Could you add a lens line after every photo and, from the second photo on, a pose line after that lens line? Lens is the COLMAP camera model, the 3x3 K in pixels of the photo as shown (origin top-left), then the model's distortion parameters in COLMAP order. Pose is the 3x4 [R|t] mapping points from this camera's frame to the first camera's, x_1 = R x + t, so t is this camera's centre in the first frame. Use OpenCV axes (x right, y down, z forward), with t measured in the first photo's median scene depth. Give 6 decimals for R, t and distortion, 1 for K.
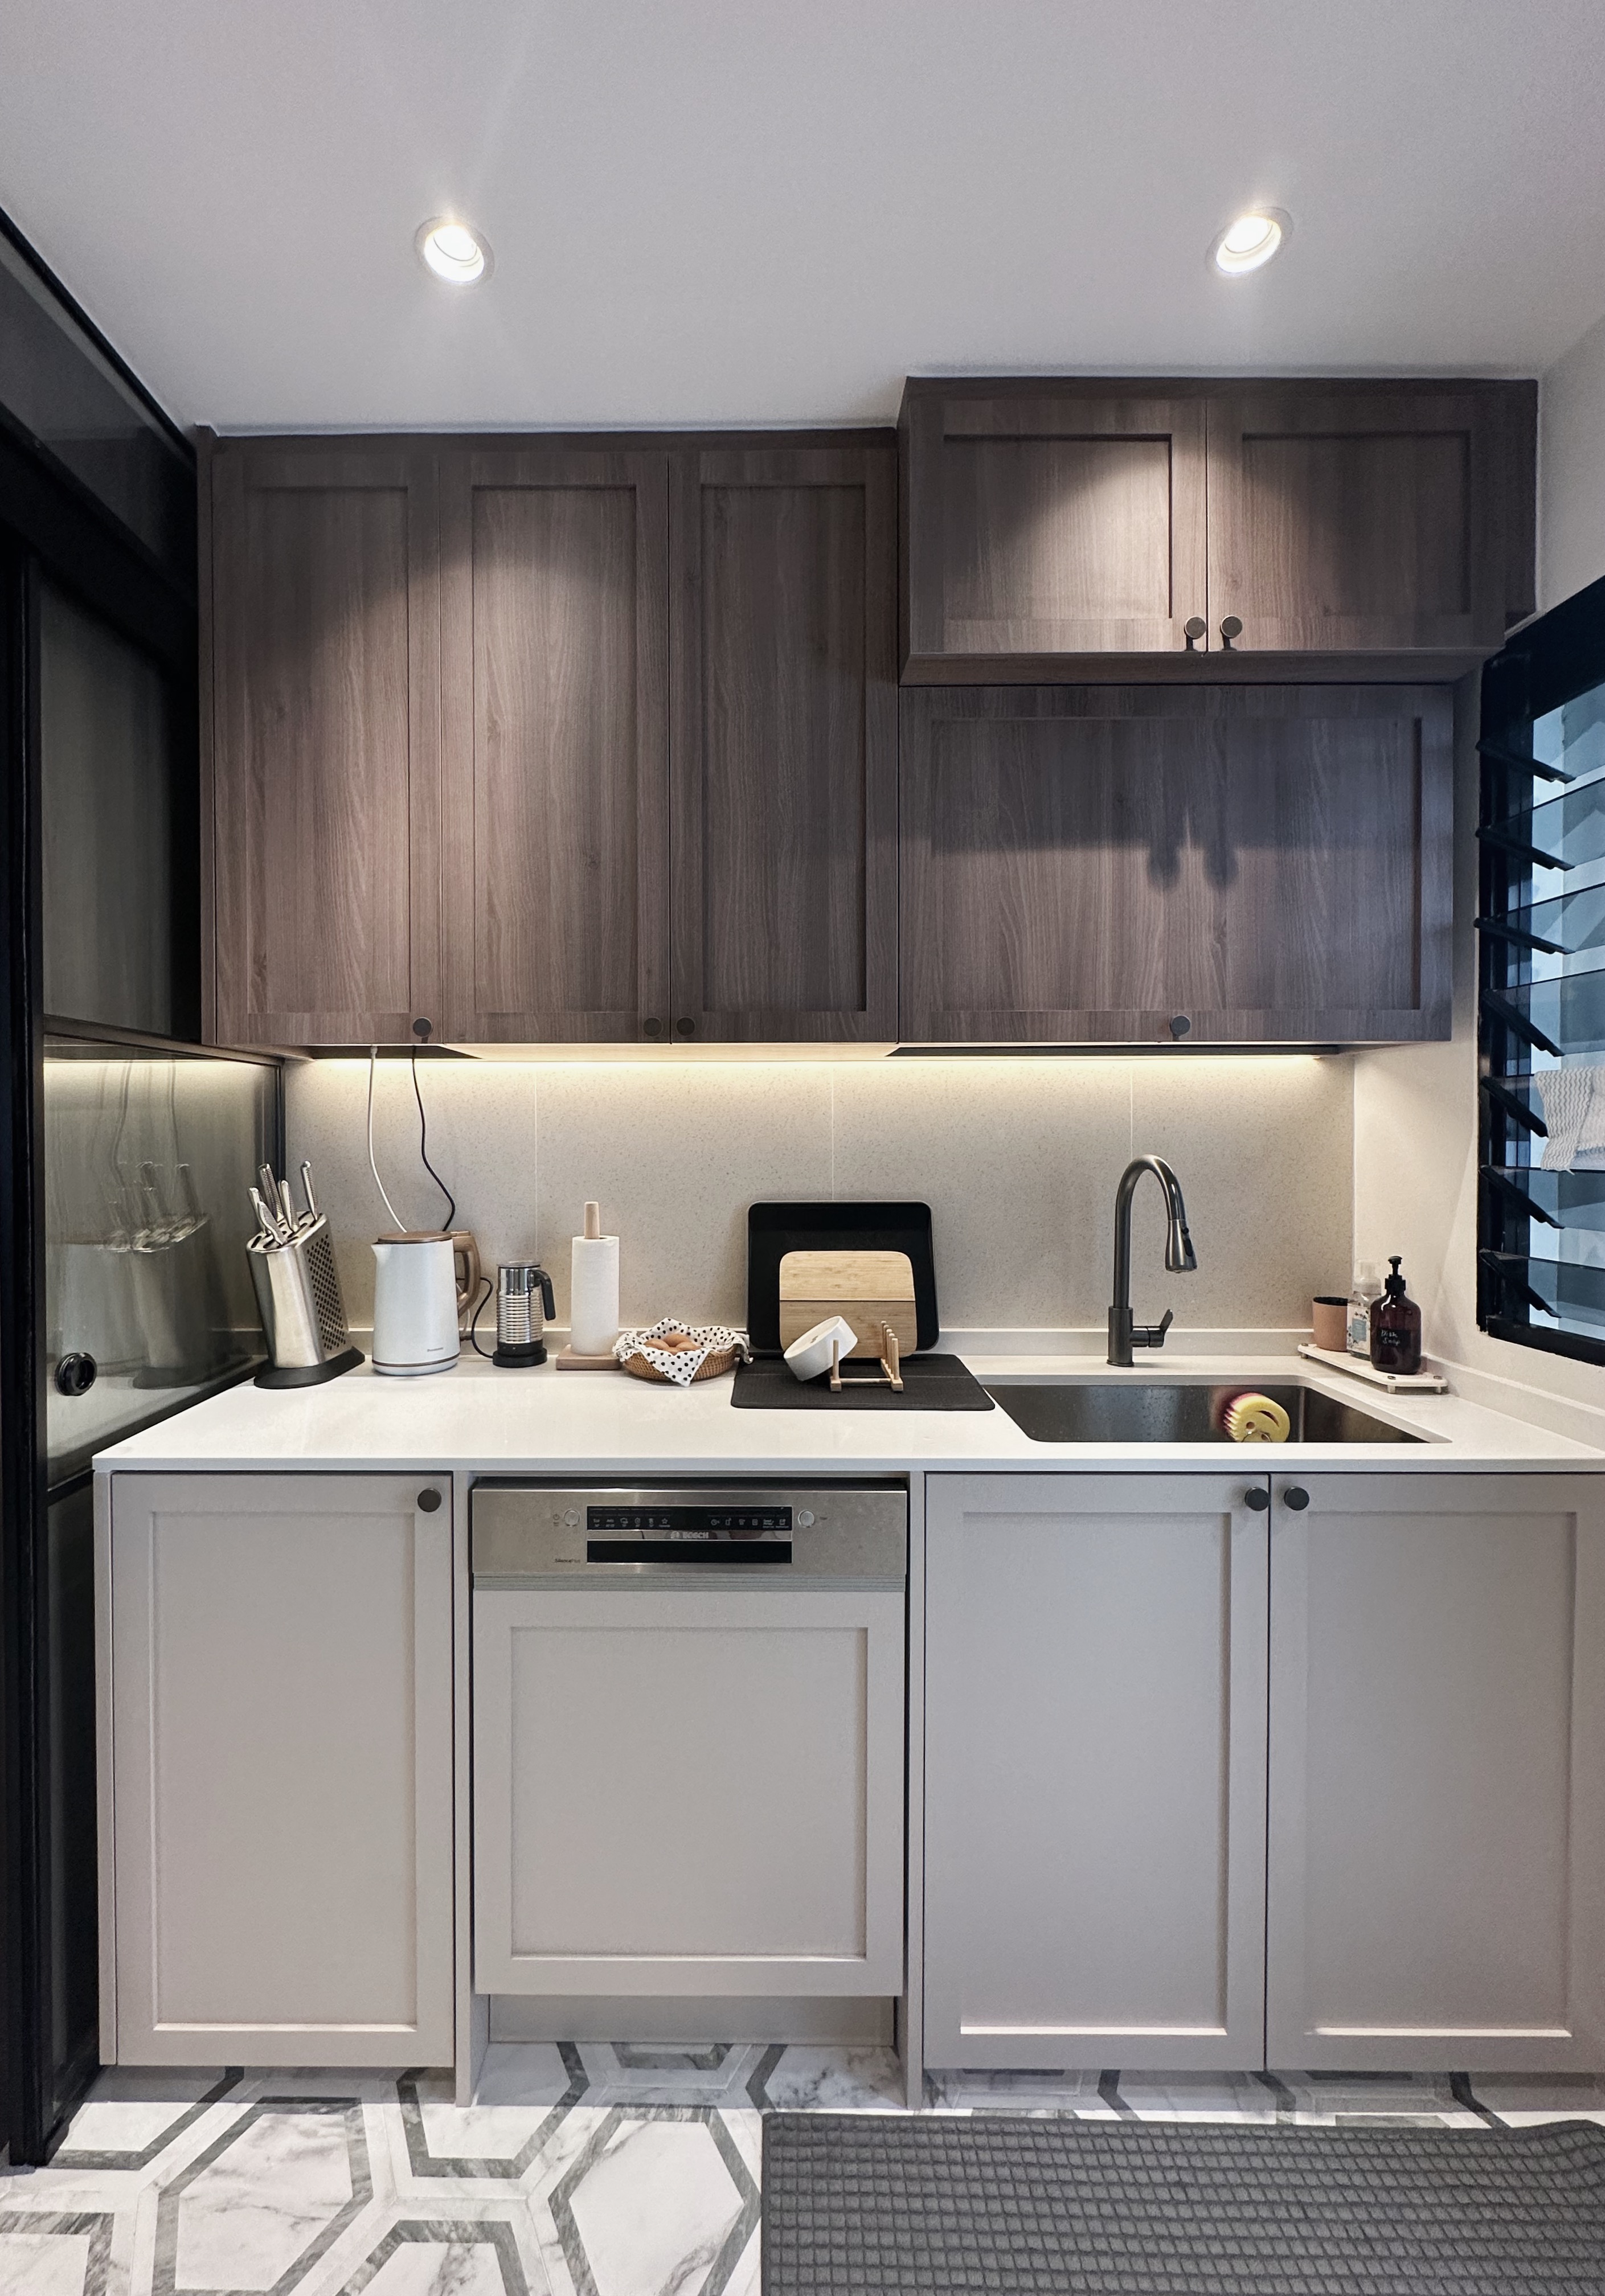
lens RADIAL K [[846.6, 0, 802.5], [0, 846.6, 1148.0], [0, 0, 1]] dist [-0.001791, 0.000228]
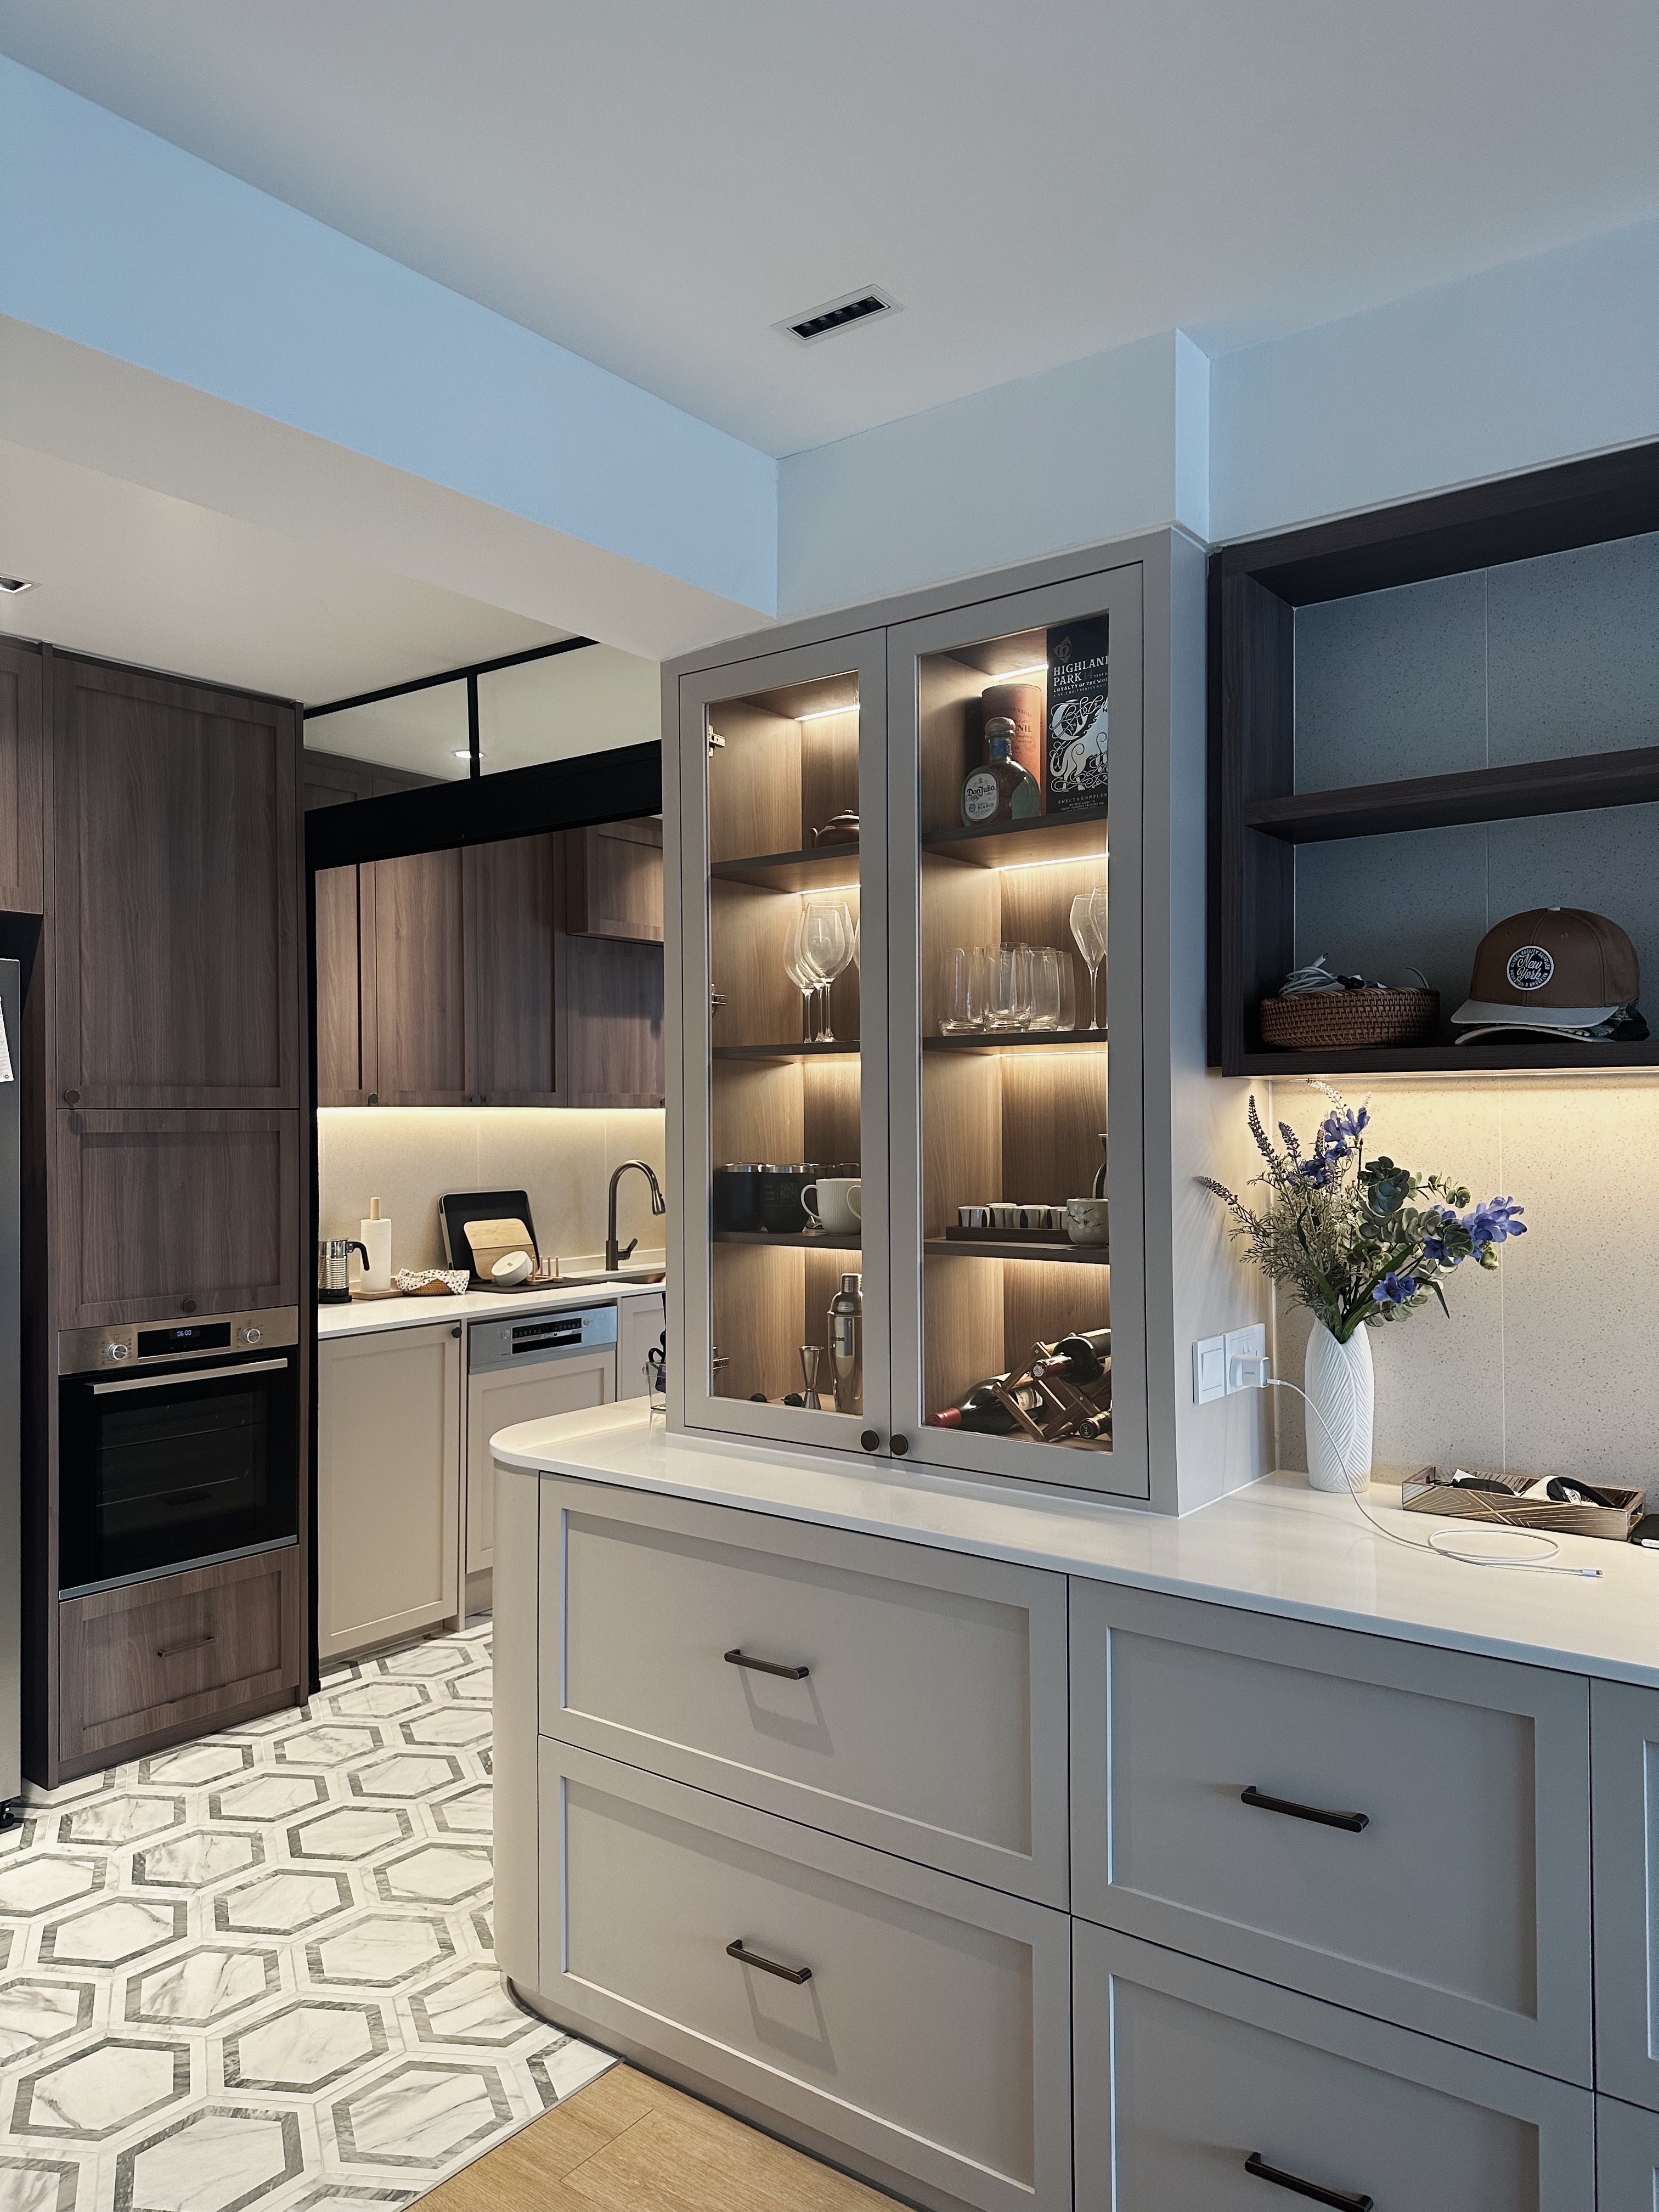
lens RADIAL K [[1565.4, 0, 829.5], [0, 1565.4, 1106.0], [0, 0, 1]] dist [0.041679, -0.000972]
pose [[0.589105, 0.002890, 0.808051, -2.574201], [0.014499, 0.999795, -0.014147, -0.067835], [-0.807926, 0.020050, 0.588942, -1.738467]]
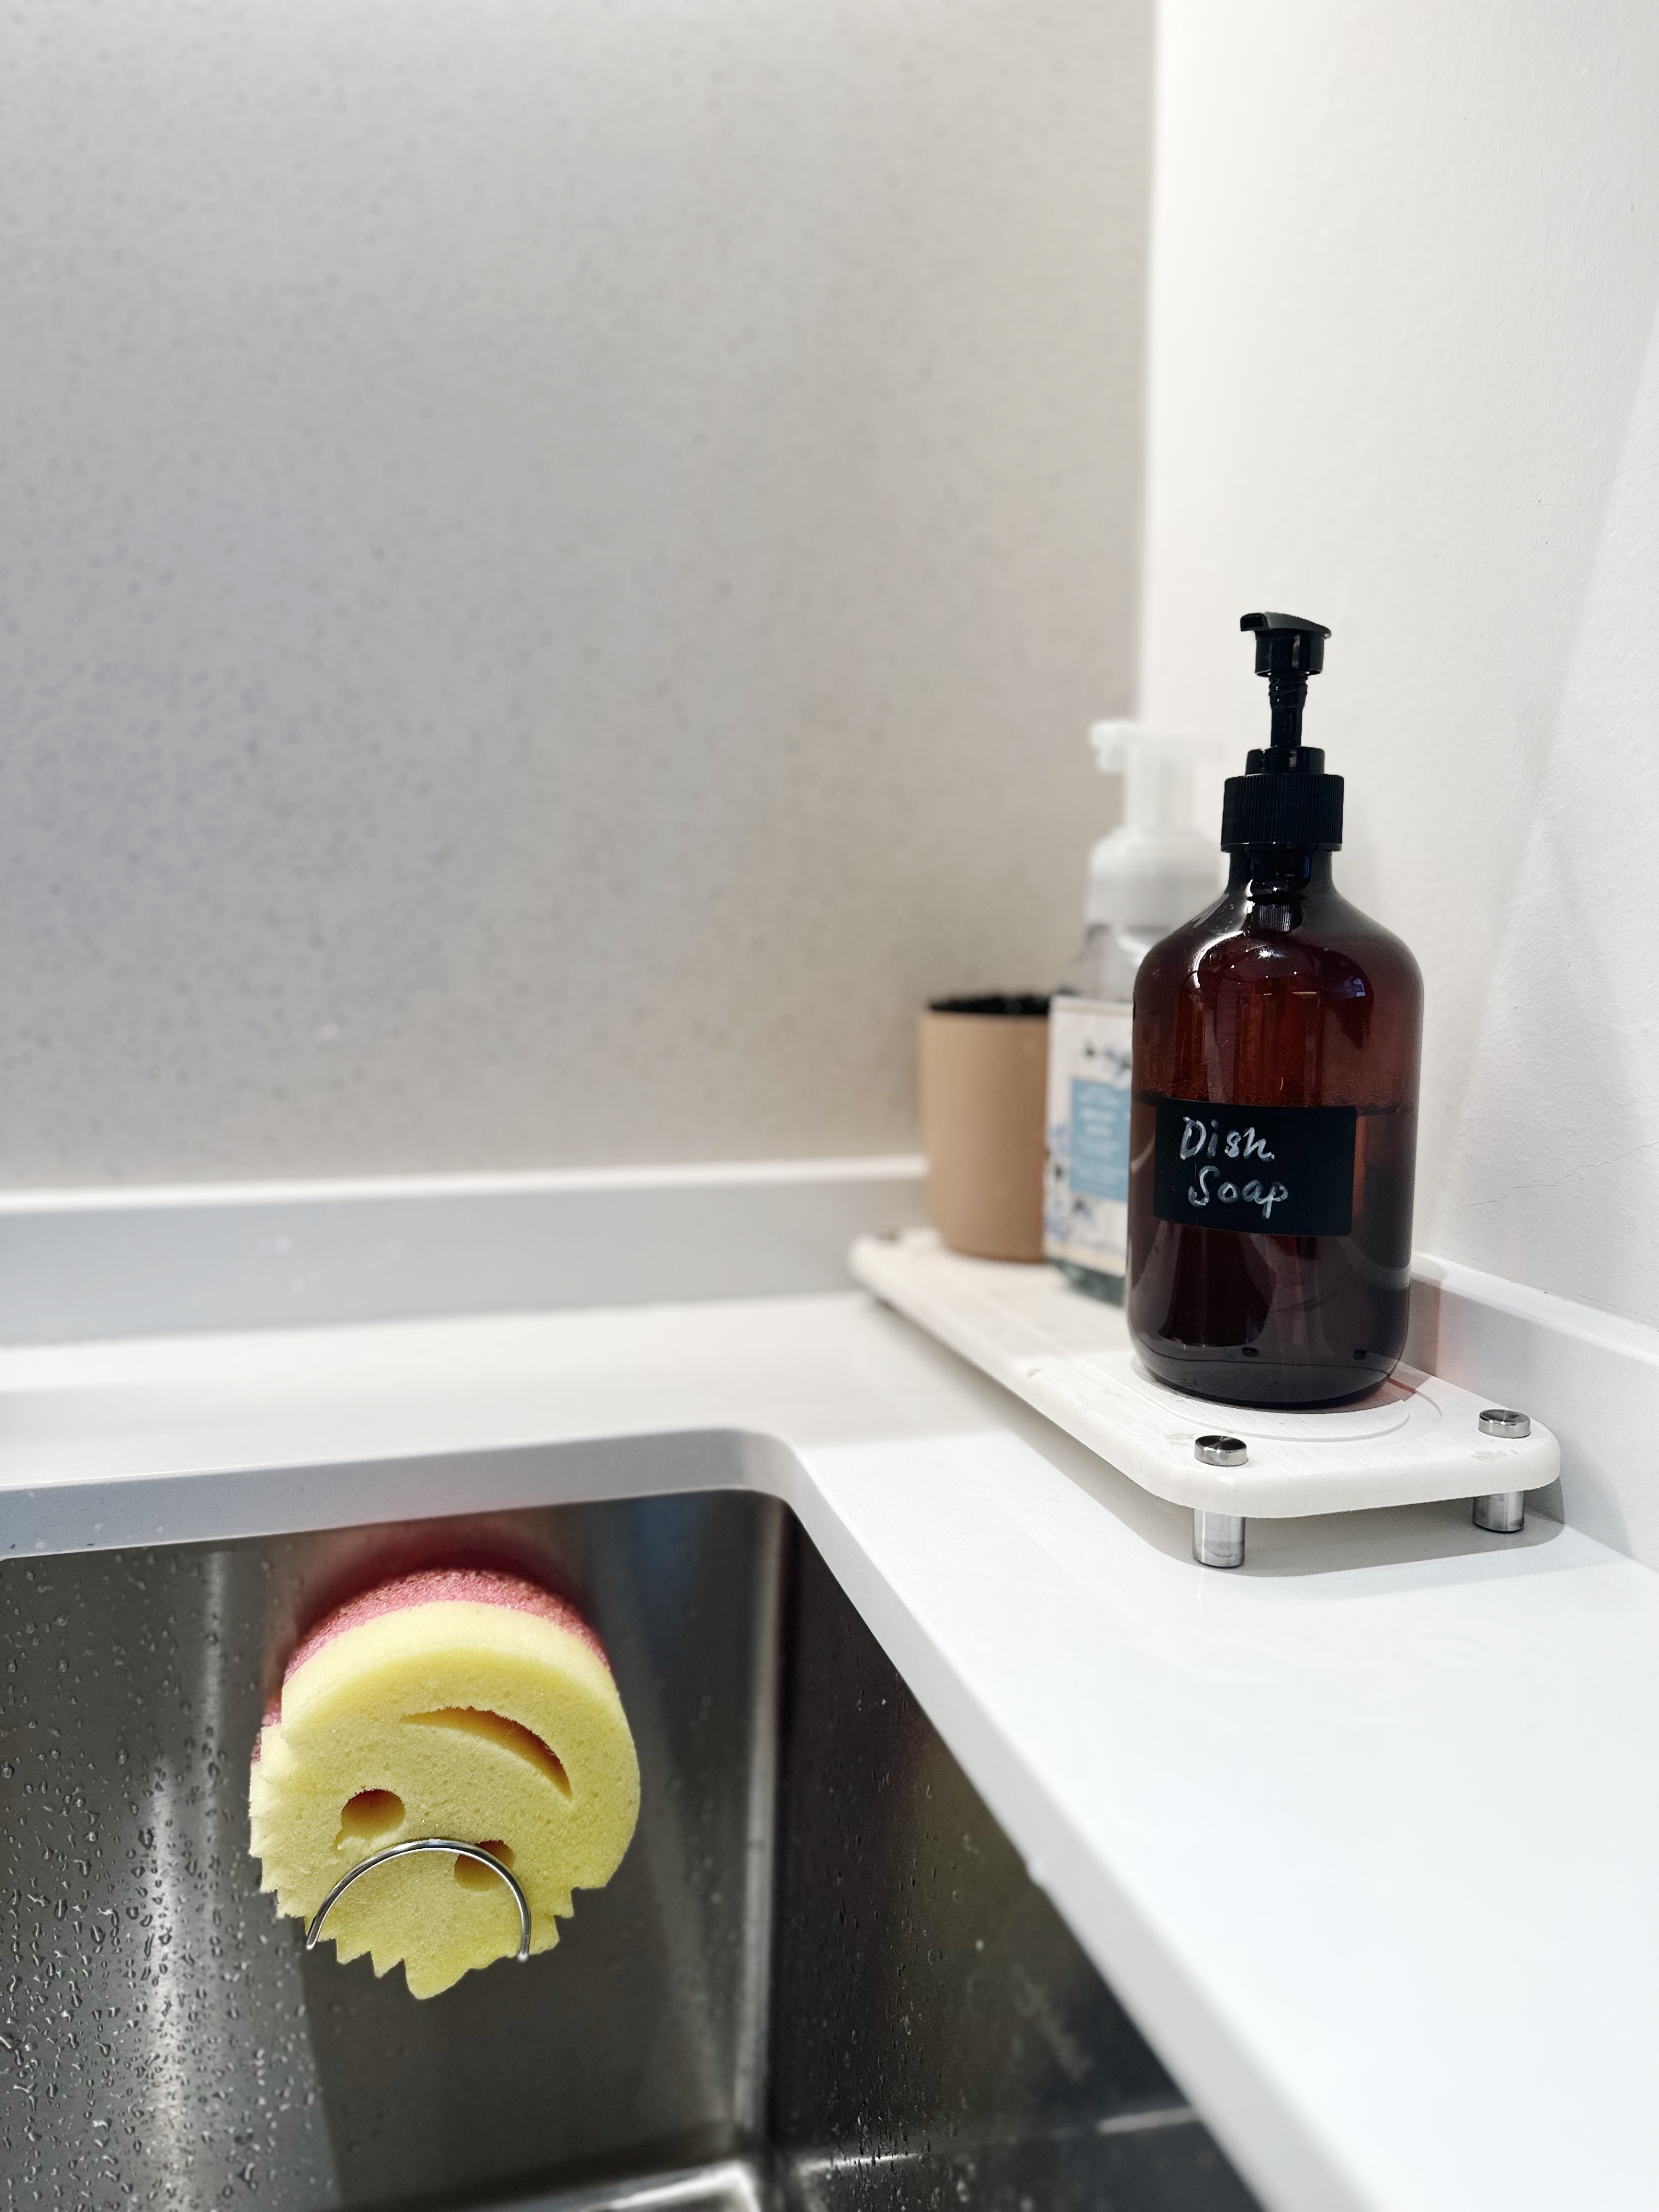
lens RADIAL K [[1565.4, 0, 829.5], [0, 1565.4, 1106.0], [0, 0, 1]] dist [0.041679, -0.000972]
pose [[0.956811, -0.031369, 0.289014, 0.468750], [-0.007150, 0.991322, 0.131265, 0.152243], [-0.290623, -0.127662, 0.948283, 0.651047]]
